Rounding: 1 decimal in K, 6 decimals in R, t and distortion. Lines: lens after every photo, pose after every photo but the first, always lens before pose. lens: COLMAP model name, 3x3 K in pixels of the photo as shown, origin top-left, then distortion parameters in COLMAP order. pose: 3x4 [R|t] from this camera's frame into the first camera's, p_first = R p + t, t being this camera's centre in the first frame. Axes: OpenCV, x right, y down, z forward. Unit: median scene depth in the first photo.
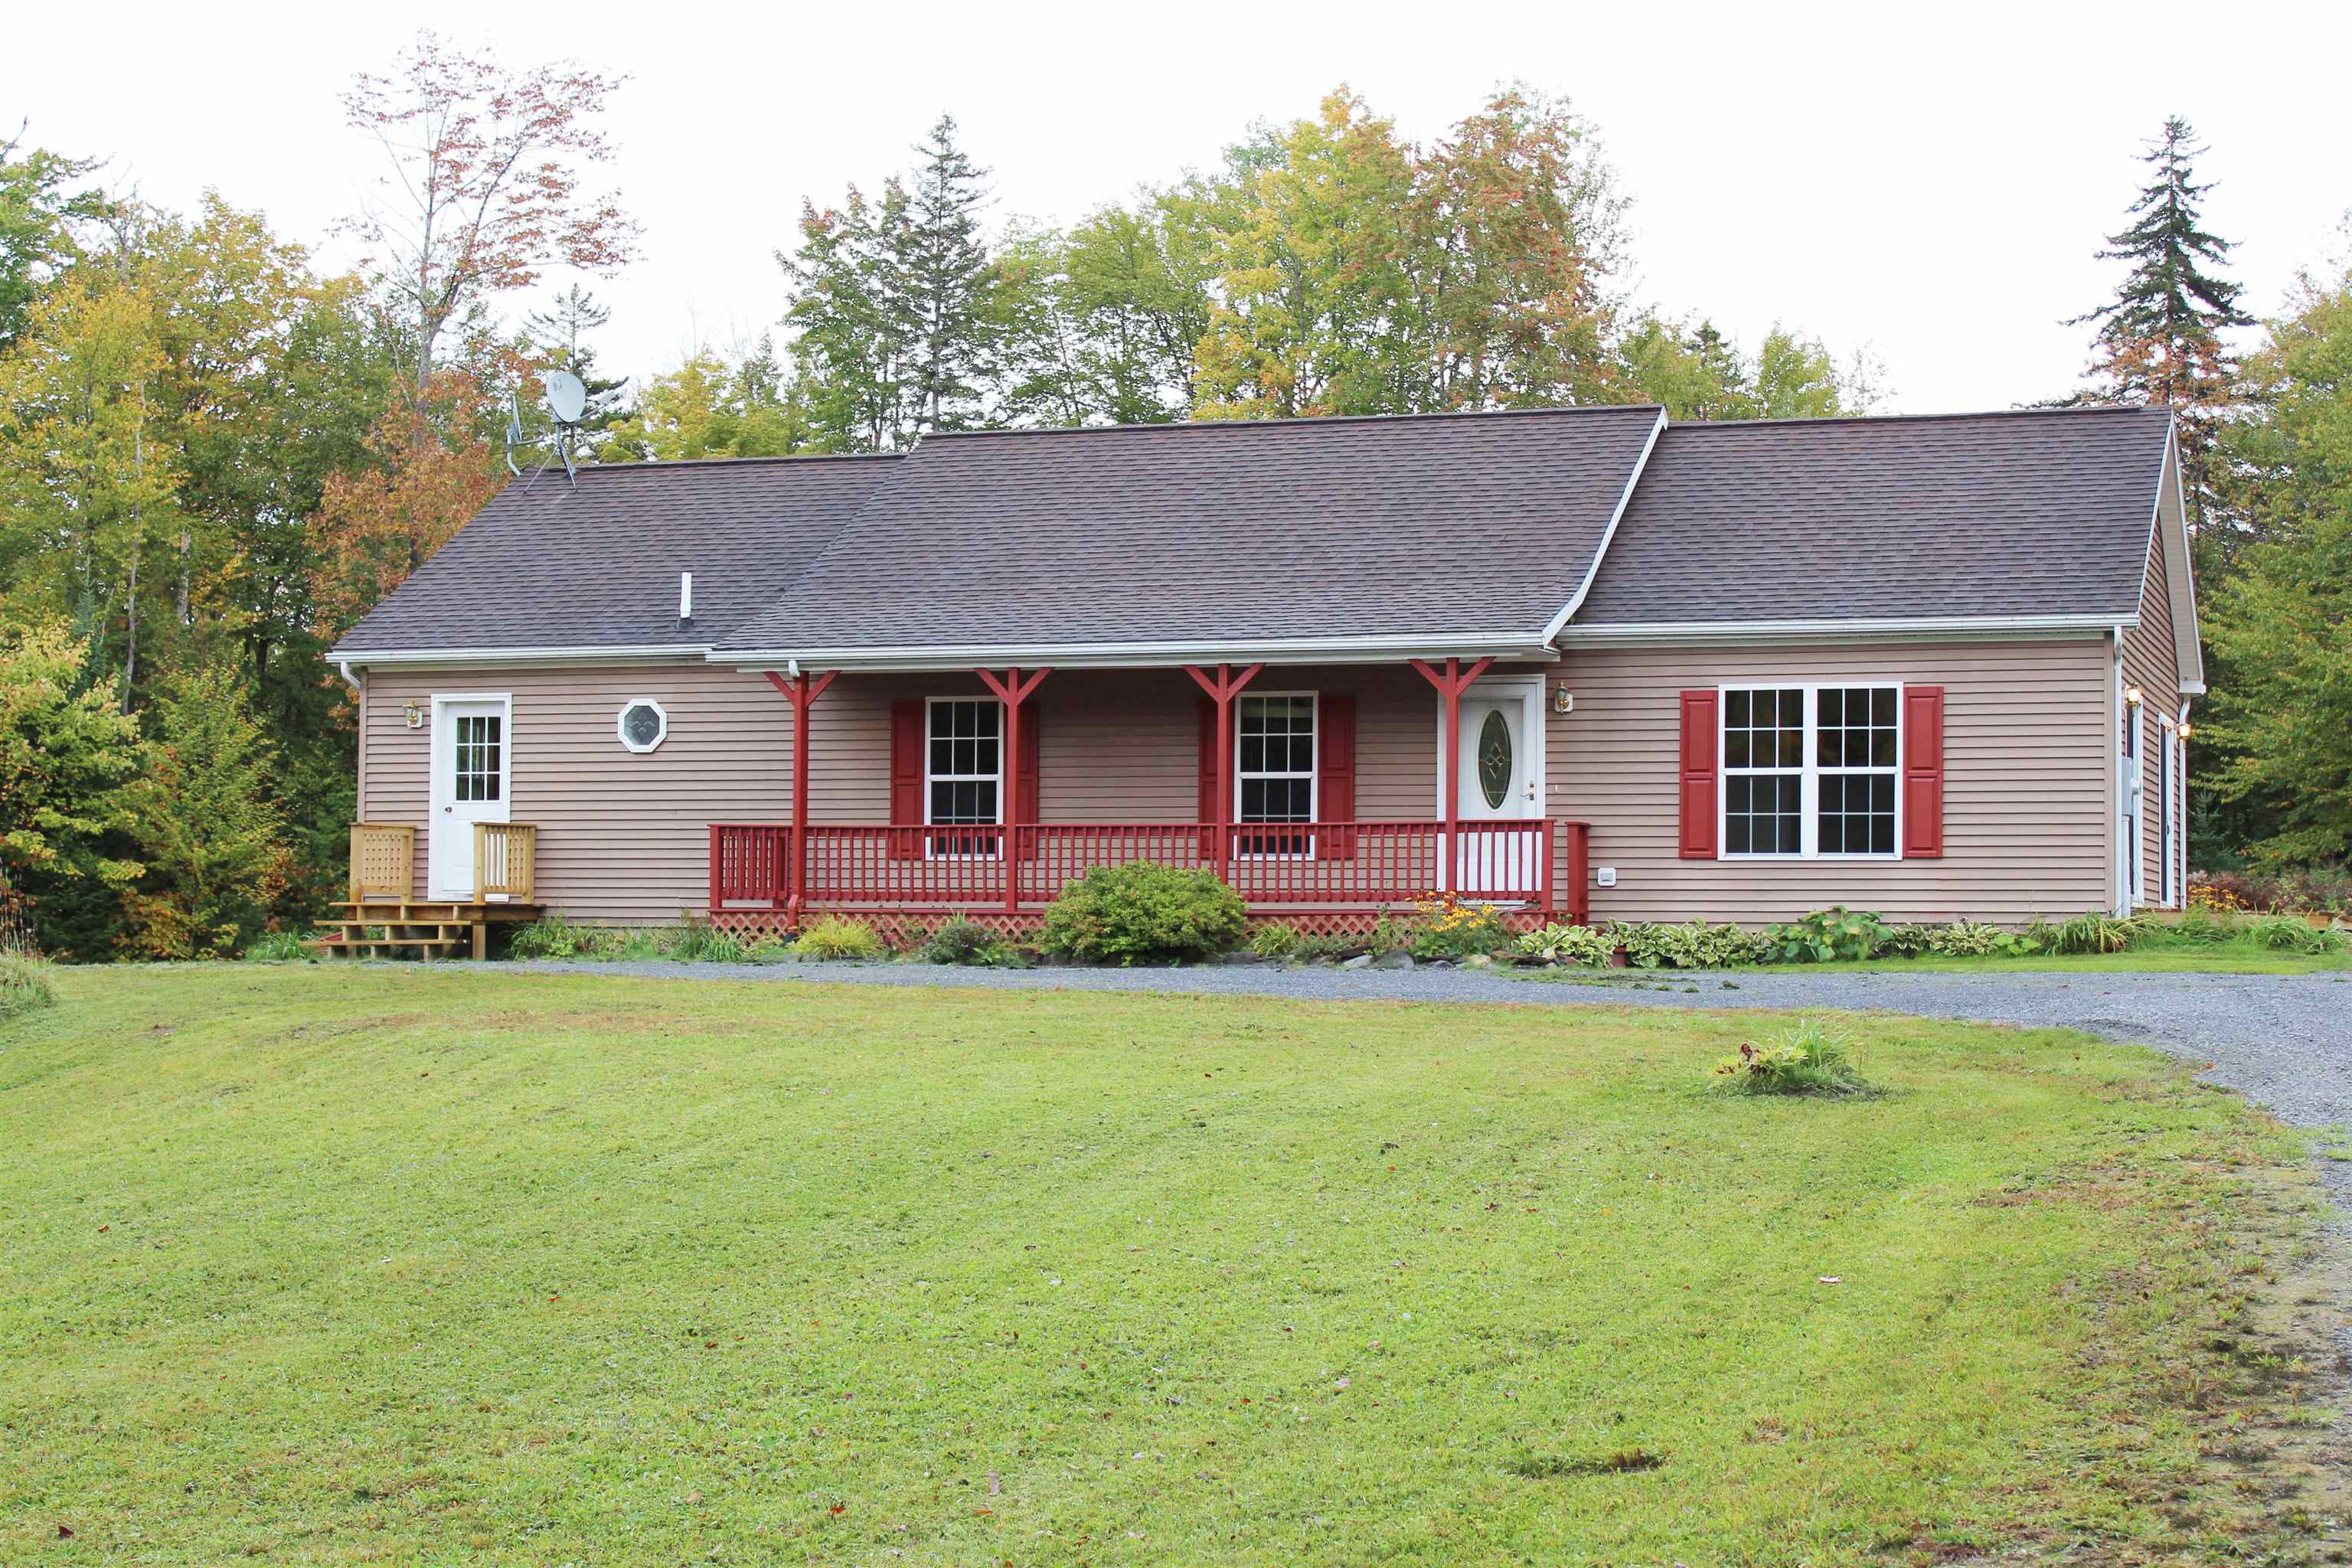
lens RADIAL K [[3886.6, 0, 1158.3], [0, 3886.6, 799.9], [0, 0, 1]] dist [0.002107, 0.000000]
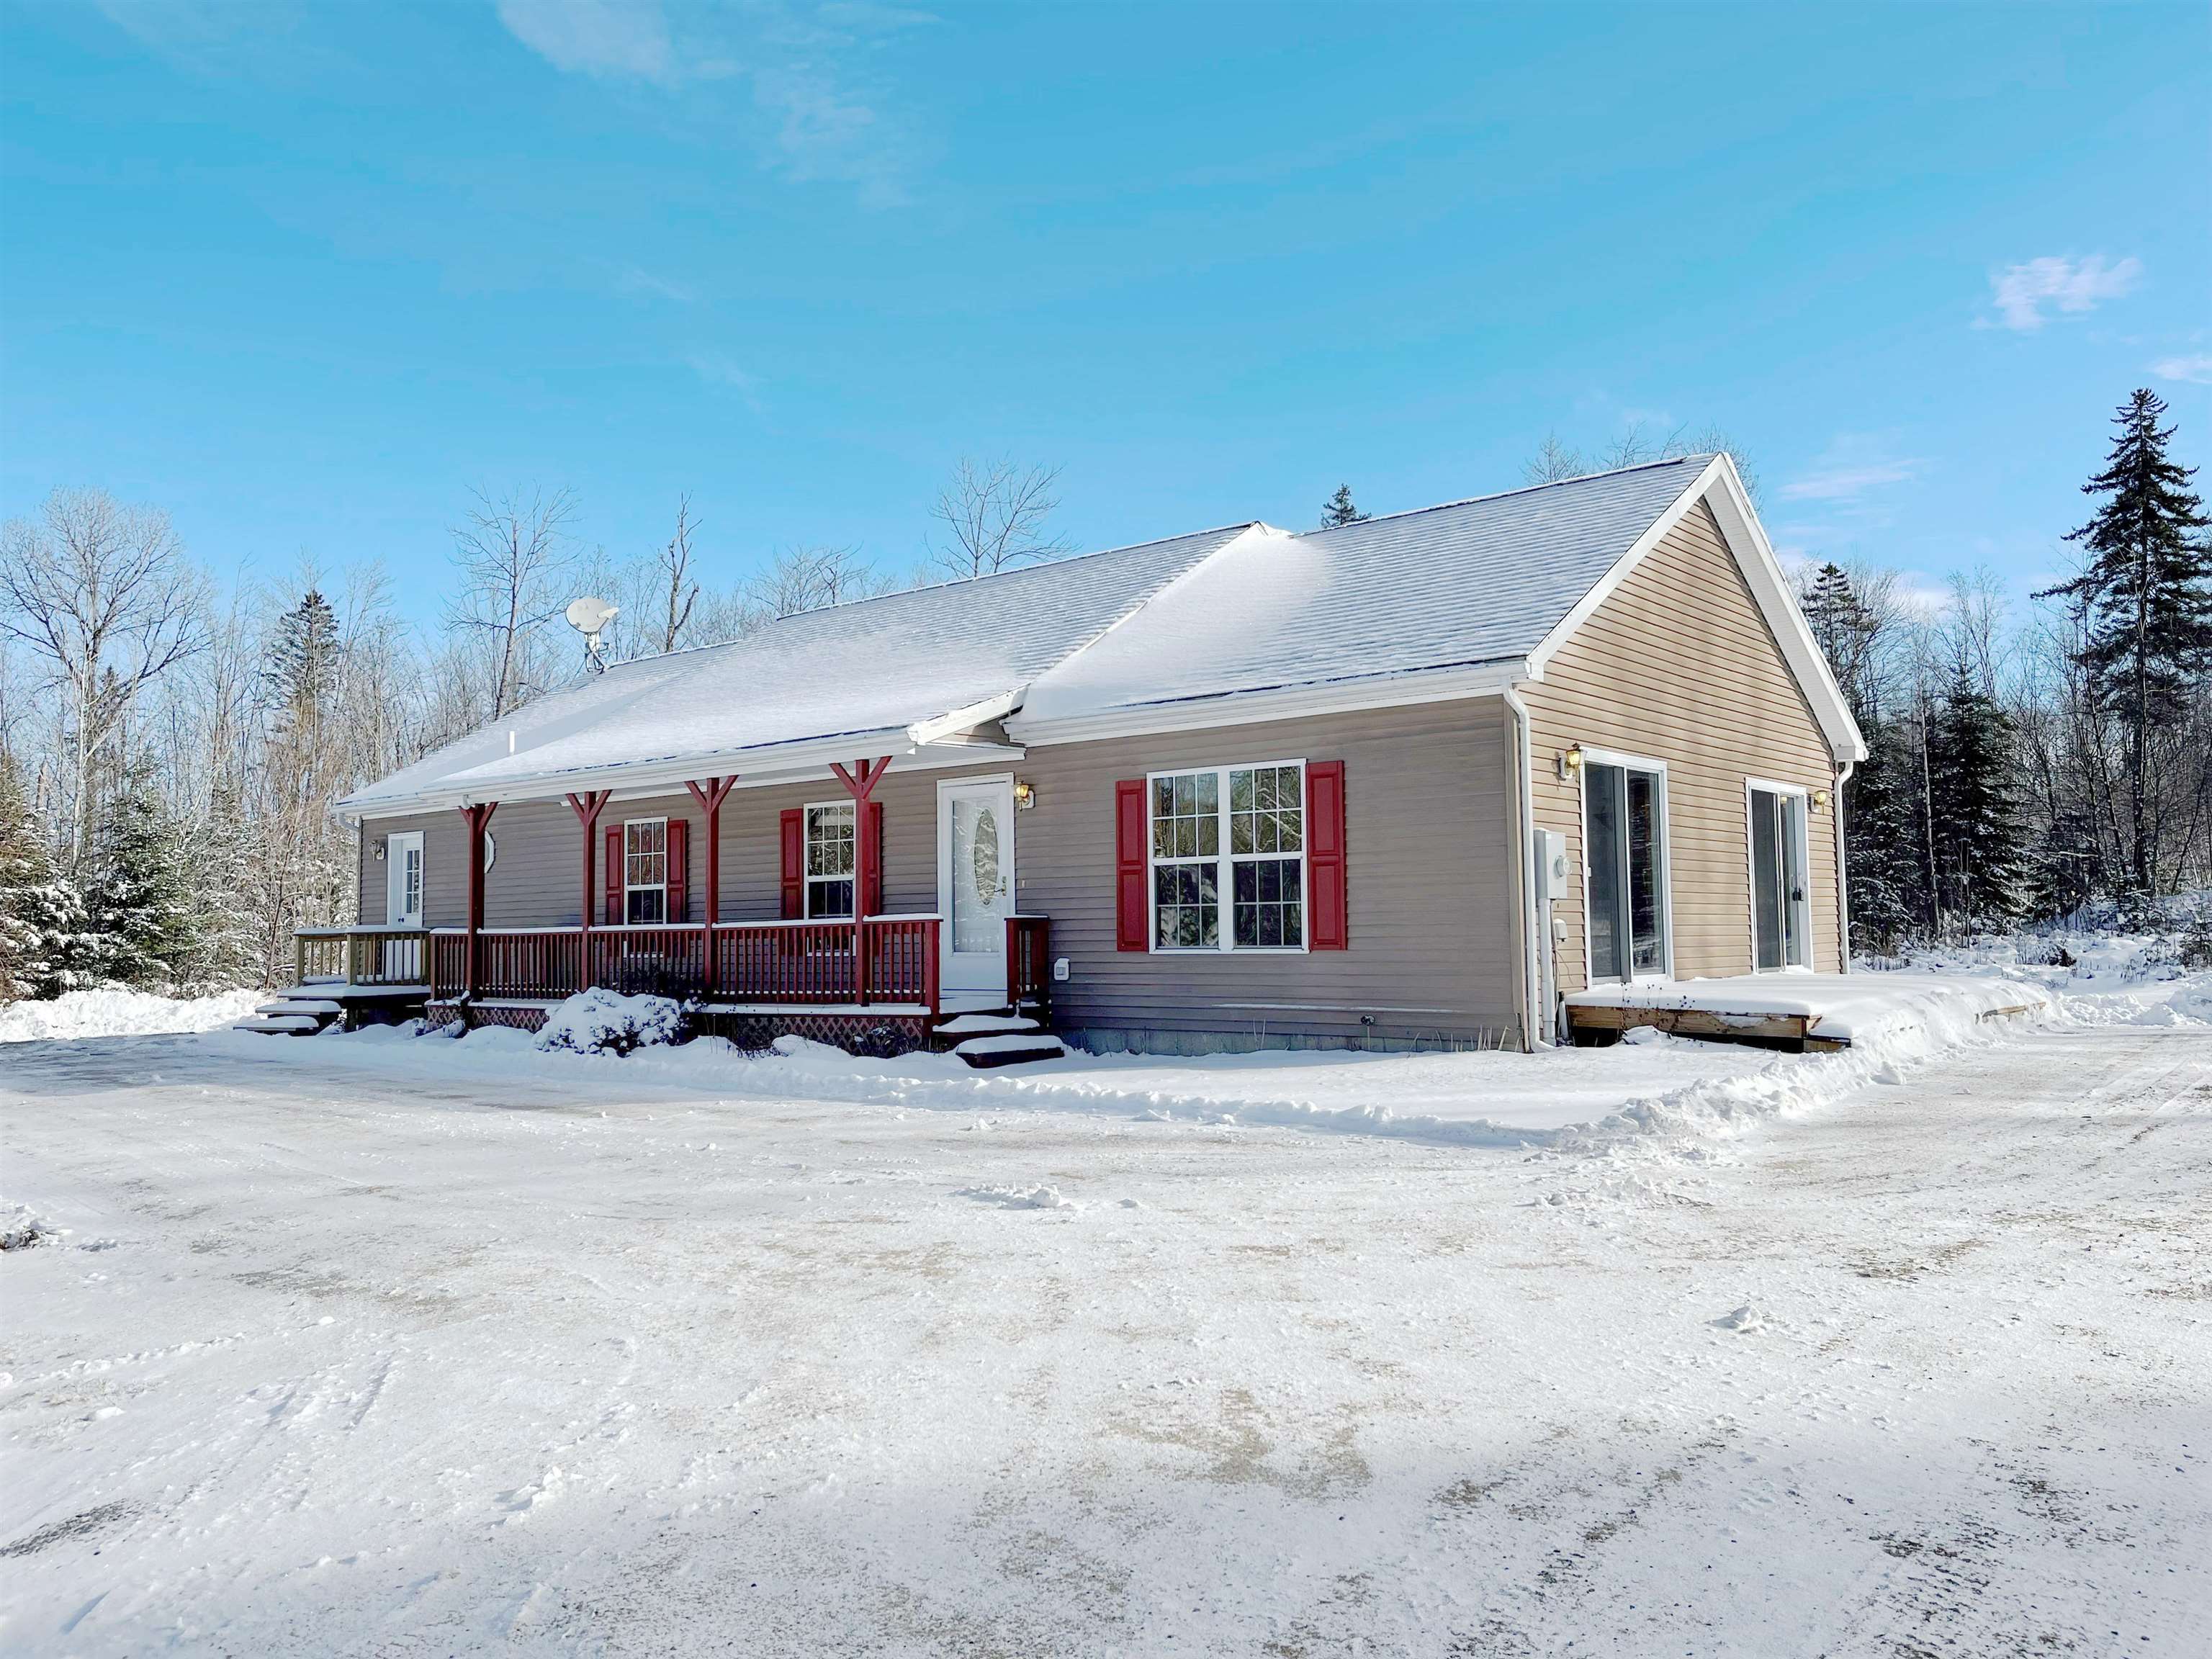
lens RADIAL K [[1691.4, 0, 1121.3], [0, 1691.4, 837.0], [0, 0, 1]] dist [0.067825, -0.066383]
pose [[0.937988, -0.041237, -0.344206, 0.265023], [0.035332, 0.999101, -0.023413, -0.003757], [0.344862, 0.009799, 0.938602, 0.564402]]
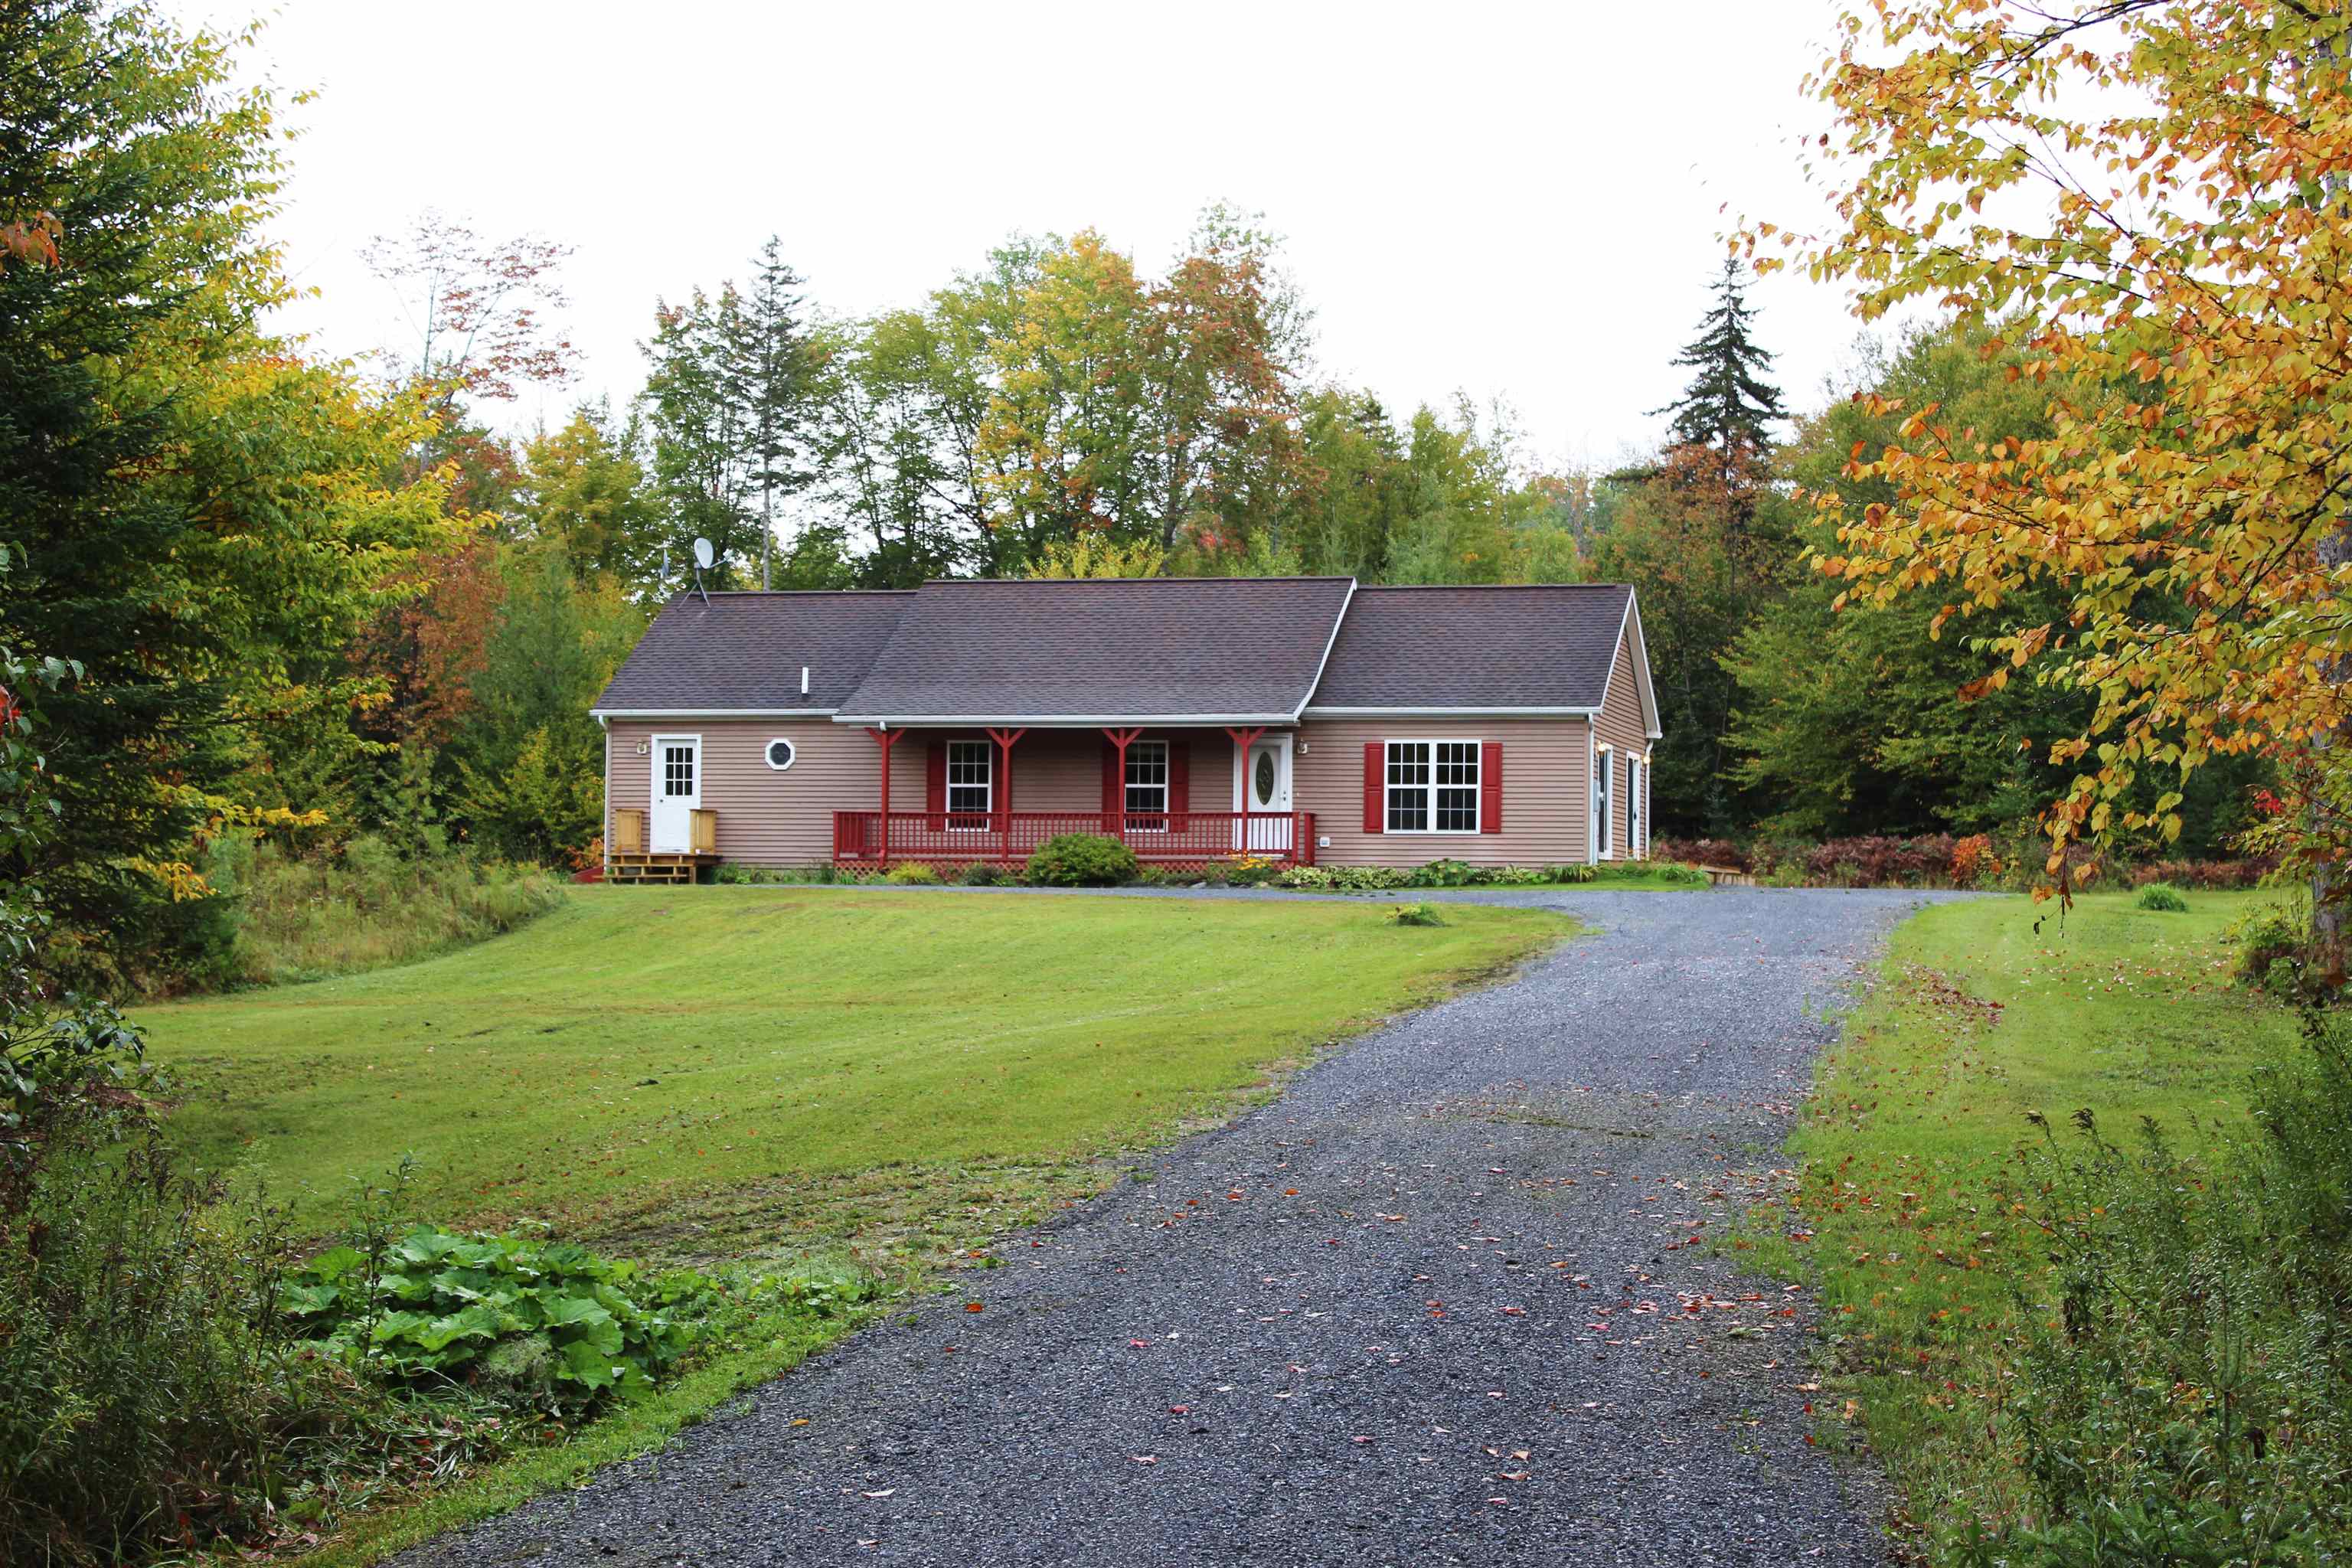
lens RADIAL K [[4387.6, 0, 1170.0], [0, 4387.6, 765.0], [0, 0, 1]] dist [0.218336, 0.000000]
pose [[0.995218, 0.005823, 0.097505, -0.156036], [-0.006104, 0.999978, 0.002586, -0.021058], [-0.097487, -0.003169, 0.995232, -1.035836]]
